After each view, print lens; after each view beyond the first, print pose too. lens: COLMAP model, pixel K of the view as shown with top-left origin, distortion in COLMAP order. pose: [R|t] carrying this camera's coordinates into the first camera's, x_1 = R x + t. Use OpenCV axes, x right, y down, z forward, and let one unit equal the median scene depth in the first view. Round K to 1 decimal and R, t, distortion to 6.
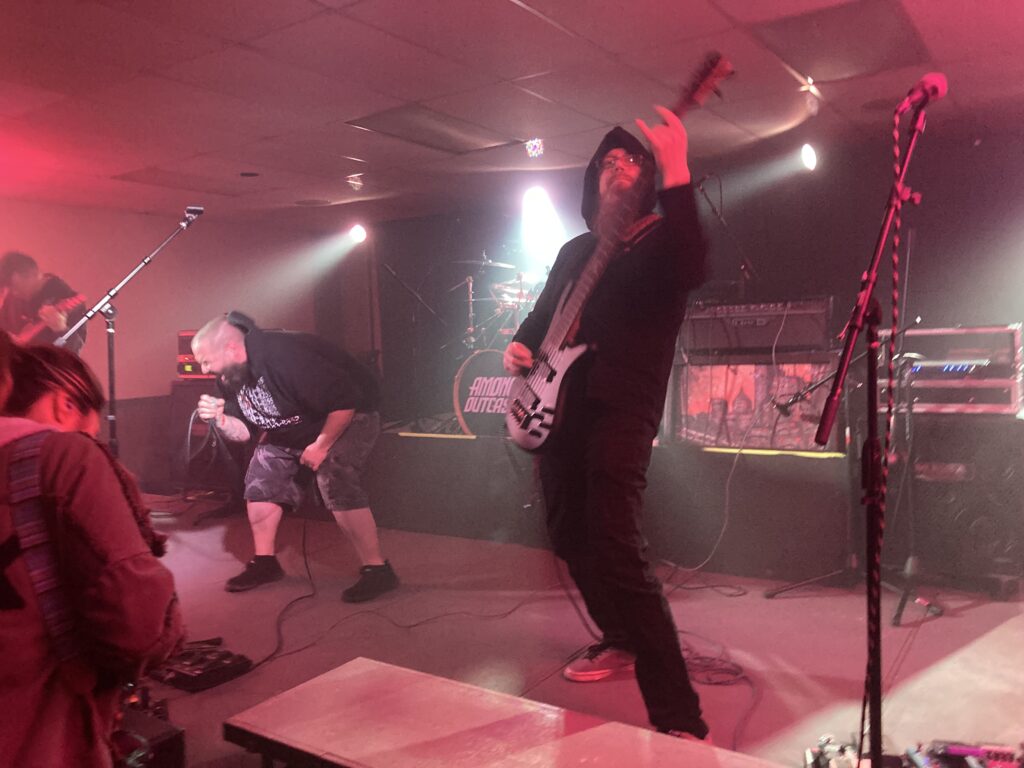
lens RADIAL K [[830.1, 0, 512.0], [0, 830.1, 384.0], [0, 0, 1]] dist [0.010382, 0.003043]
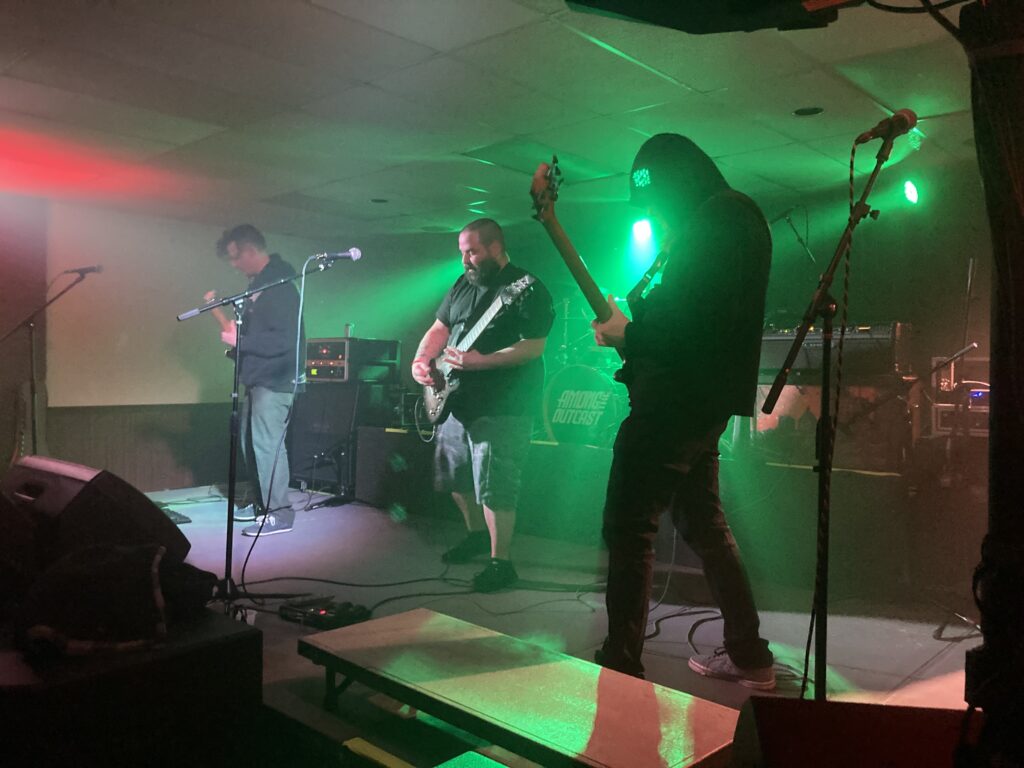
lens RADIAL K [[836.8, 0, 512.0], [0, 836.8, 384.0], [0, 0, 1]] dist [0.008469, -0.002072]
pose [[0.987004, 0.051930, -0.152071, 0.069500], [-0.058195, 0.997618, -0.037044, 0.036075], [0.149785, 0.045412, 0.987675, -0.092722]]
